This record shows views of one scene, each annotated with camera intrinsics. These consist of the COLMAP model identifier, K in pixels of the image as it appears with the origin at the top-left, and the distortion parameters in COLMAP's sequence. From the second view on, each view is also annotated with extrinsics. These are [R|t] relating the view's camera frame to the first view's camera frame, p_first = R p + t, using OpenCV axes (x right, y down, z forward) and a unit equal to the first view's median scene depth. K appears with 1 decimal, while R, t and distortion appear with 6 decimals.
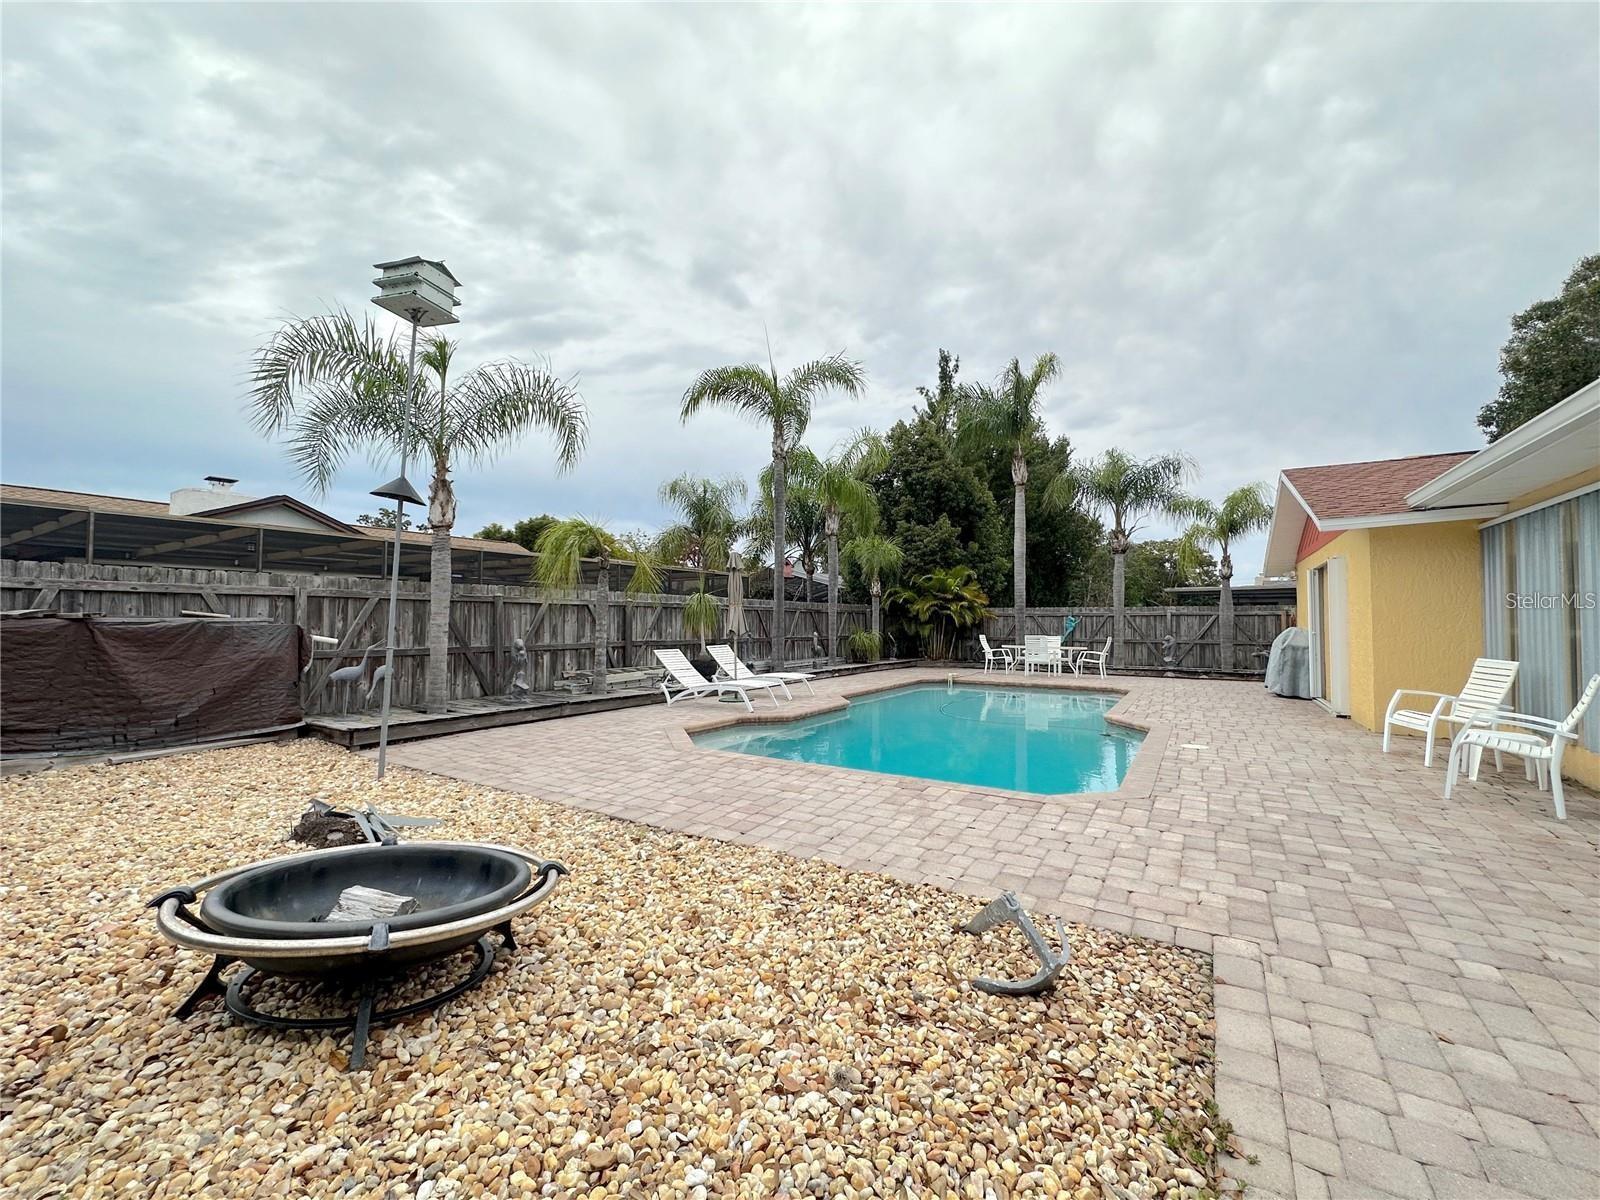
lens RADIAL K [[640.2, 0, 804.7], [0, 640.2, 598.0], [0, 0, 1]] dist [0.001952, -0.001664]
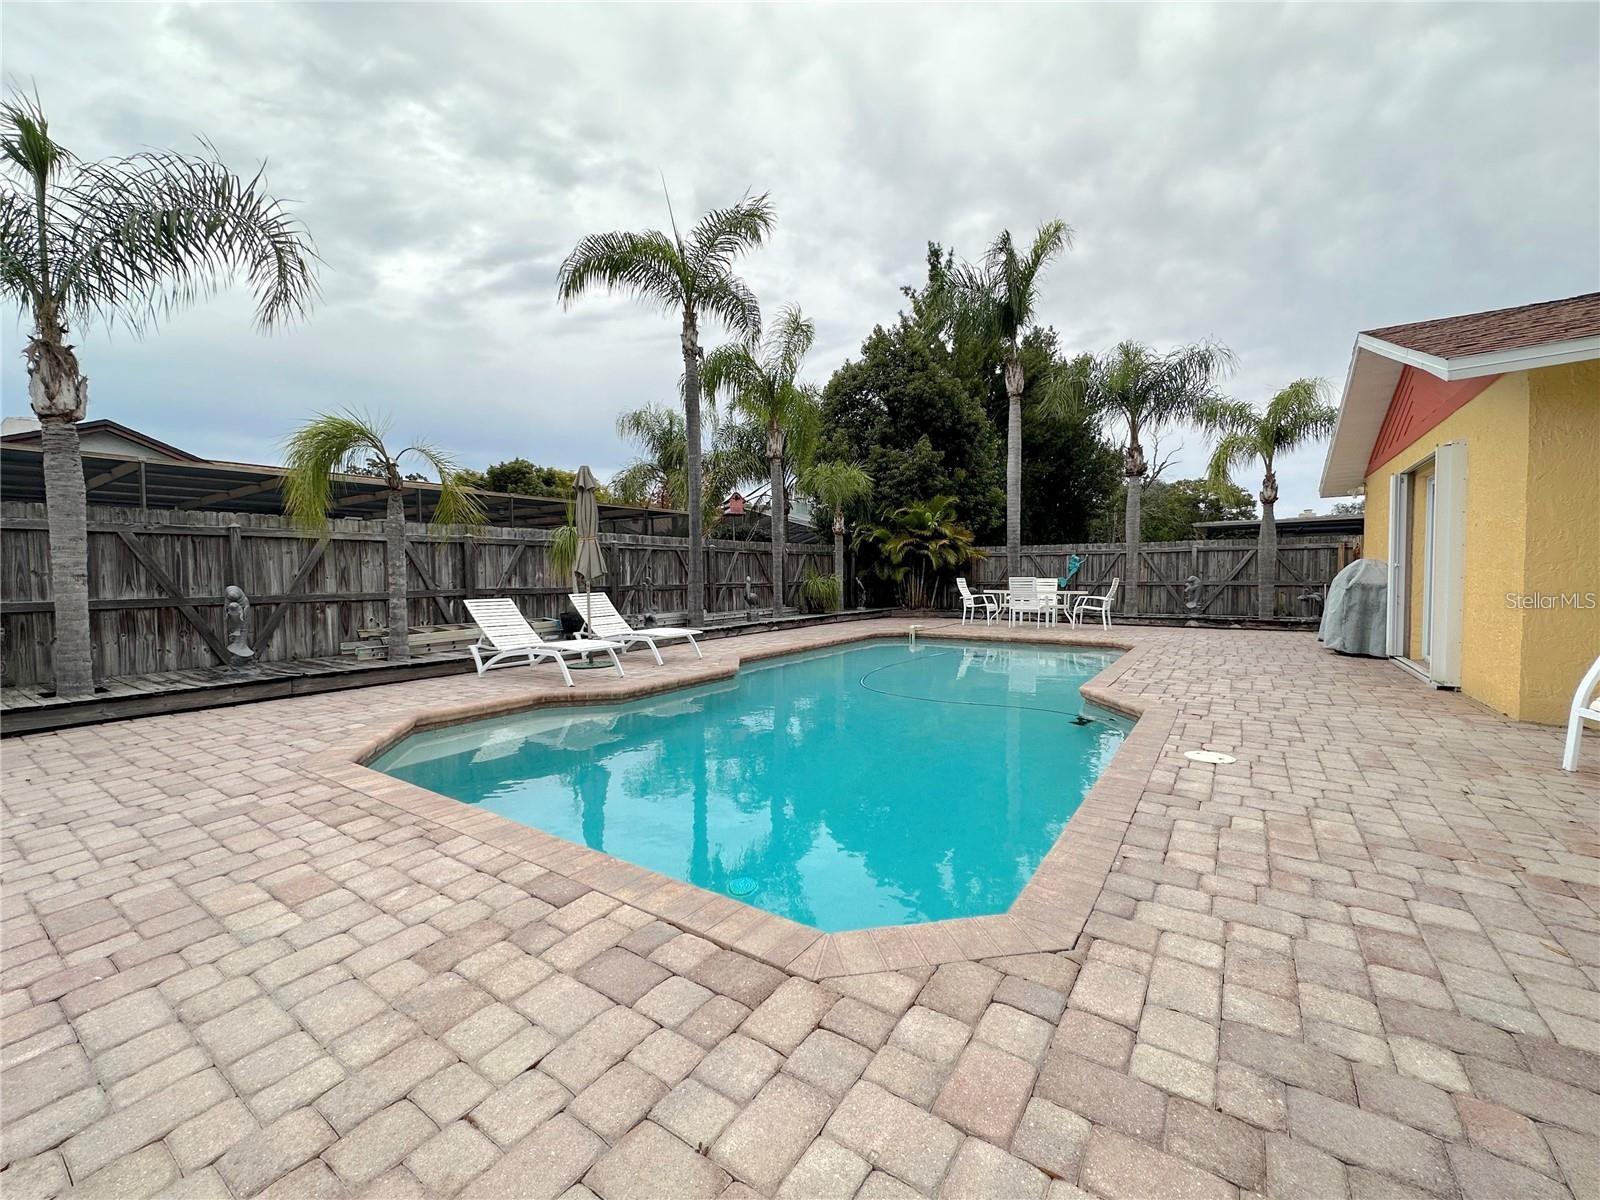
lens RADIAL K [[640.2, 0, 795.7], [0, 640.2, 600.8], [0, 0, 1]] dist [0.001952, -0.001664]
pose [[0.998729, -0.011479, -0.049077, 0.106430], [0.015475, 0.996526, 0.081833, 0.016286], [0.047967, -0.082488, 0.995437, 0.167661]]
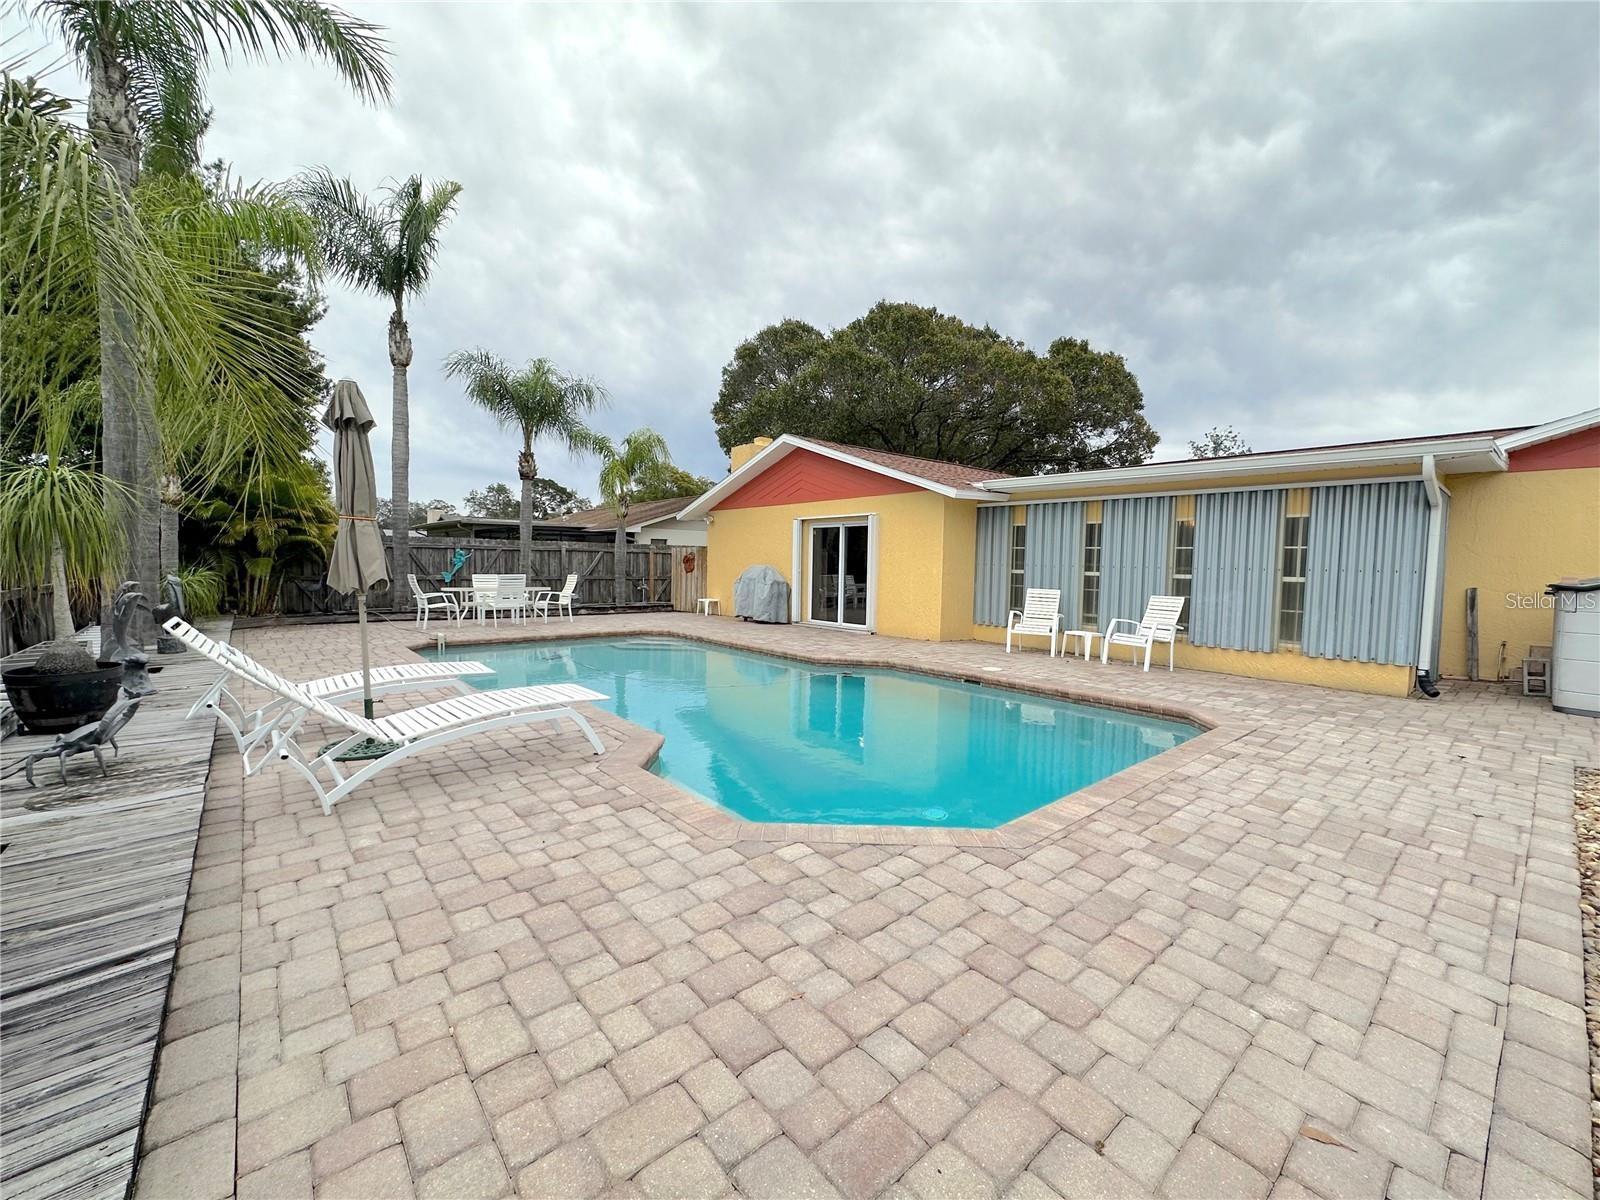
lens RADIAL K [[640.2, 0, 802.6], [0, 640.2, 596.7], [0, 0, 1]] dist [0.001952, -0.001664]
pose [[0.310640, -0.048972, 0.949265, -0.257137], [-0.052783, 0.996242, 0.068668, 0.011645], [-0.949061, -0.071436, 0.306888, 0.383297]]
